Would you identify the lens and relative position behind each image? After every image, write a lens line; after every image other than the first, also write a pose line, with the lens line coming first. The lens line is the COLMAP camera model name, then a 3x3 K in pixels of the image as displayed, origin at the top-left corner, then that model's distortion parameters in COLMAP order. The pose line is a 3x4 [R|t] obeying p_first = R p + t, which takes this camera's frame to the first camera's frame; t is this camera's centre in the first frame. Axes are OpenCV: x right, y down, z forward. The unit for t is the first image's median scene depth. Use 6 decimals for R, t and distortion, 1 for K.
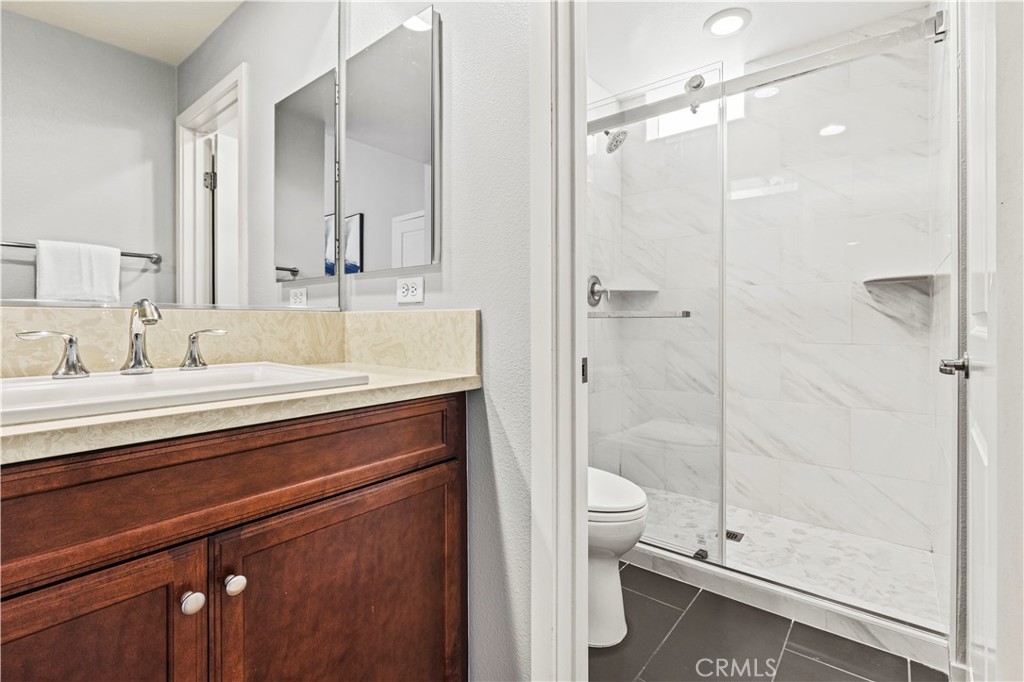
lens RADIAL K [[474.9, 0, 513.1], [0, 474.9, 327.0], [0, 0, 1]] dist [-0.001096, -0.000558]
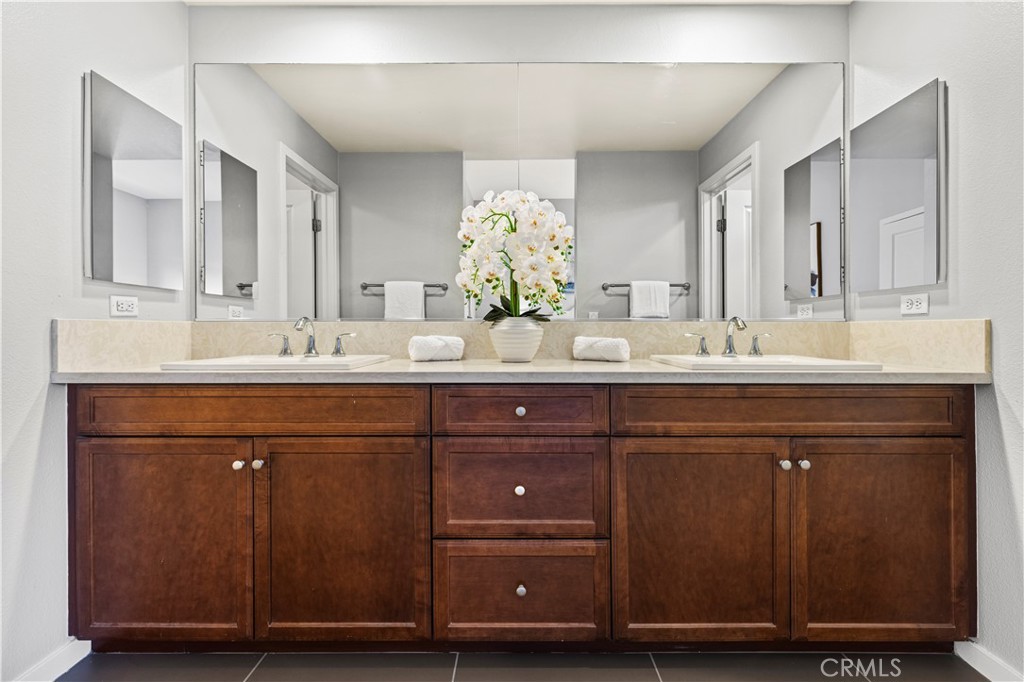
lens RADIAL K [[474.9, 0, 513.1], [0, 474.9, 327.0], [0, 0, 1]] dist [-0.001096, -0.000558]
pose [[0.625552, -0.003689, -0.780173, 0.116673], [-0.009385, 0.999881, -0.012253, 0.010182], [0.780126, 0.014986, 0.625443, -0.729508]]
